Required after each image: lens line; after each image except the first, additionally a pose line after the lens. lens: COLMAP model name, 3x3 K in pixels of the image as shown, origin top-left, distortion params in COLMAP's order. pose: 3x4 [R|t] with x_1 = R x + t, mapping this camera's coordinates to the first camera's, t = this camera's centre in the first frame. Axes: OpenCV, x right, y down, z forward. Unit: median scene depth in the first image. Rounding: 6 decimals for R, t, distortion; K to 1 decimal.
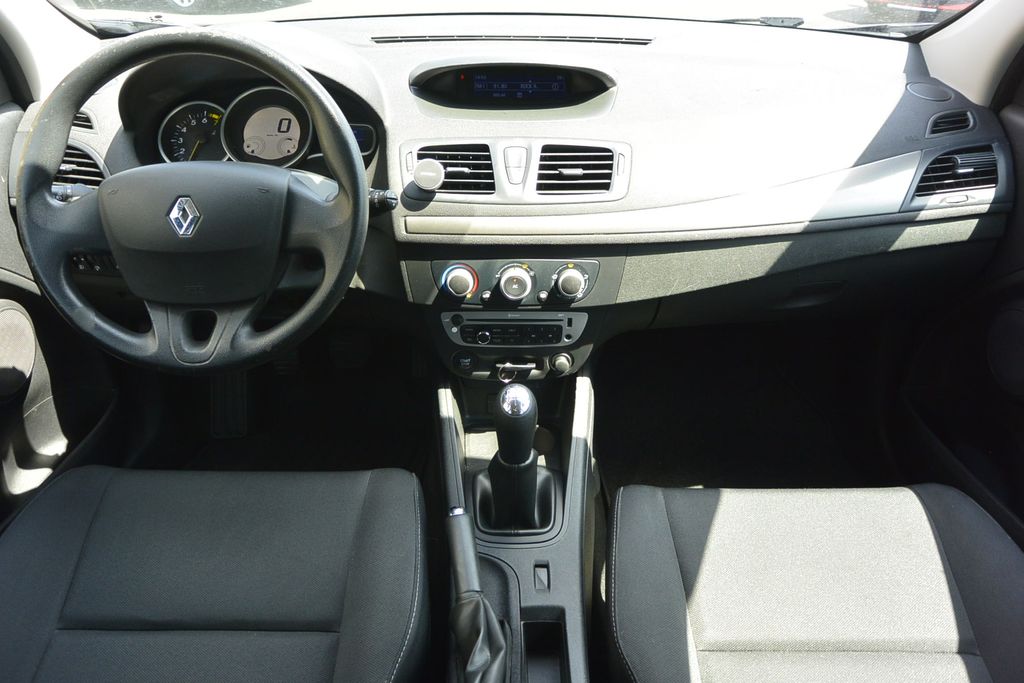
lens RADIAL K [[780.5, 0, 507.7], [0, 780.5, 337.7], [0, 0, 1]] dist [-0.008802, 0.015710]
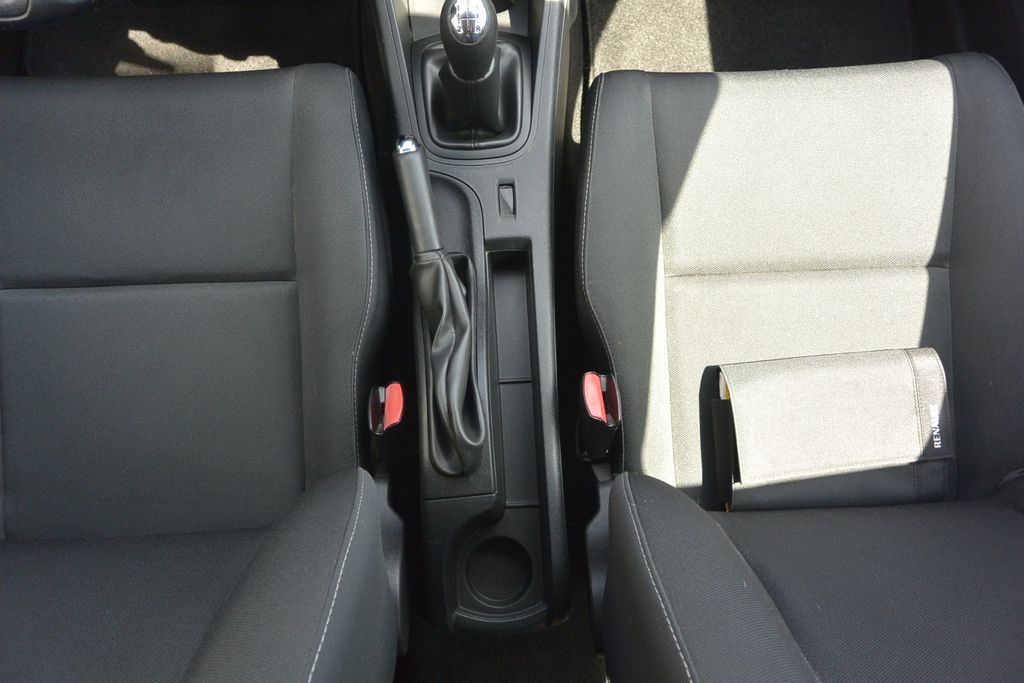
lens RADIAL K [[780.5, 0, 502.7], [0, 780.5, 334.6], [0, 0, 1]] dist [-0.008802, 0.015710]
pose [[0.999067, -0.040853, 0.013975, 0.018060], [0.016817, 0.666297, 0.745497, -0.243845], [-0.039767, -0.744566, 0.666363, 0.253018]]
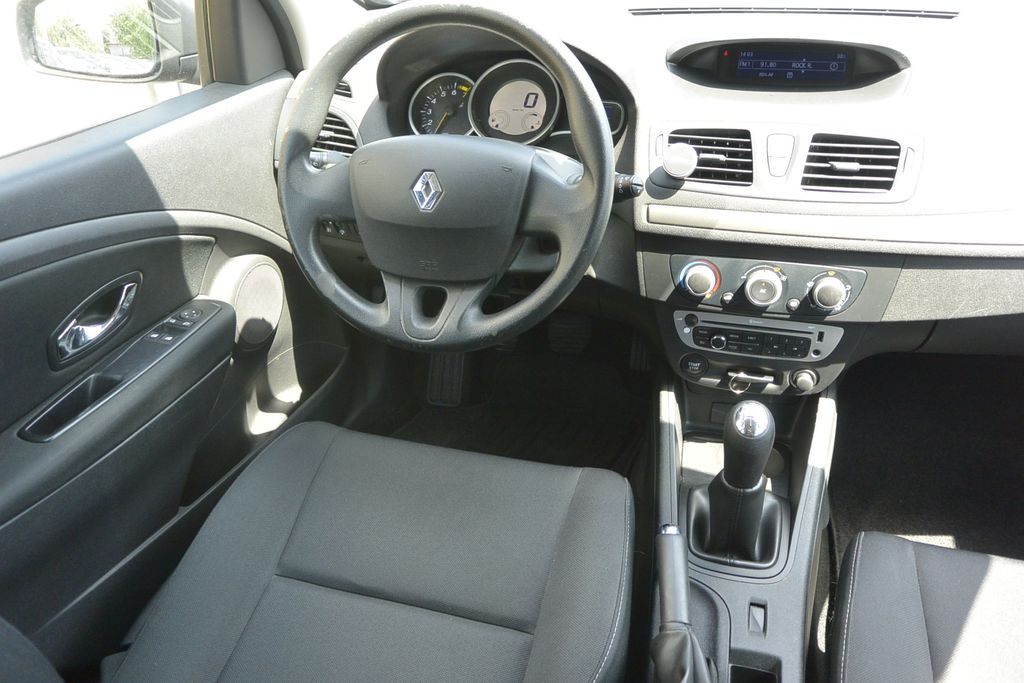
lens RADIAL K [[780.5, 0, 507.5], [0, 780.5, 337.5], [0, 0, 1]] dist [-0.008802, 0.015710]
pose [[0.958753, 0.113219, -0.260717, -0.031486], [-0.105423, 0.993465, 0.043741, -0.020737], [0.263966, -0.014452, 0.964424, 0.058477]]
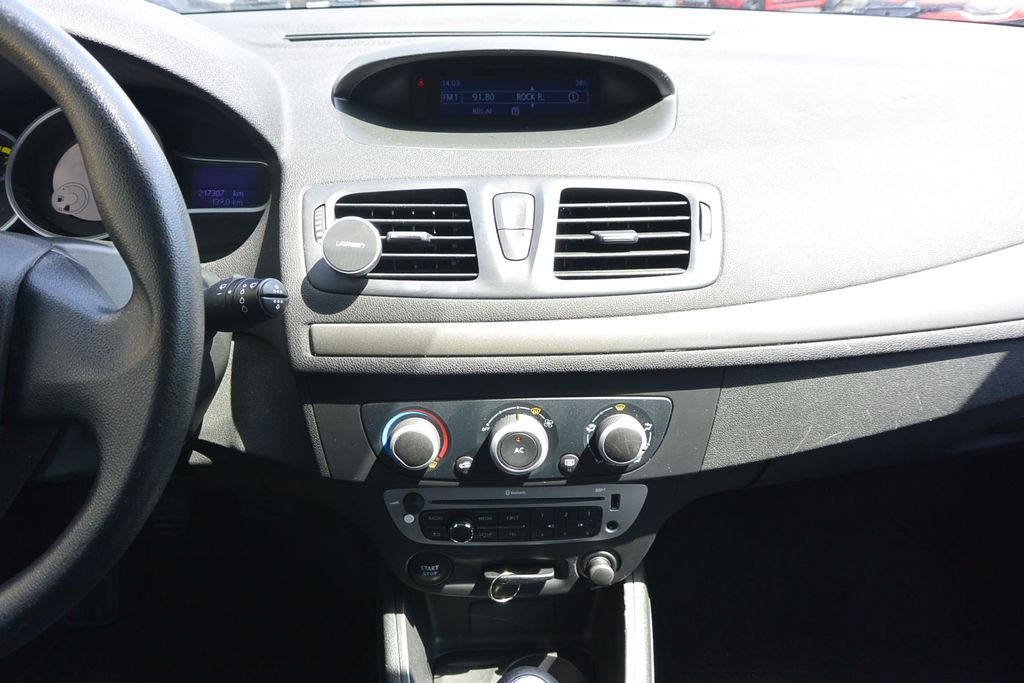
lens RADIAL K [[780.5, 0, 509.9], [0, 780.5, 335.0], [0, 0, 1]] dist [-0.008802, 0.015710]
pose [[0.999528, -0.017813, 0.025039, -0.008284], [0.019558, 0.997266, -0.071260, -0.105133], [-0.023701, 0.071716, 0.997143, 0.457241]]
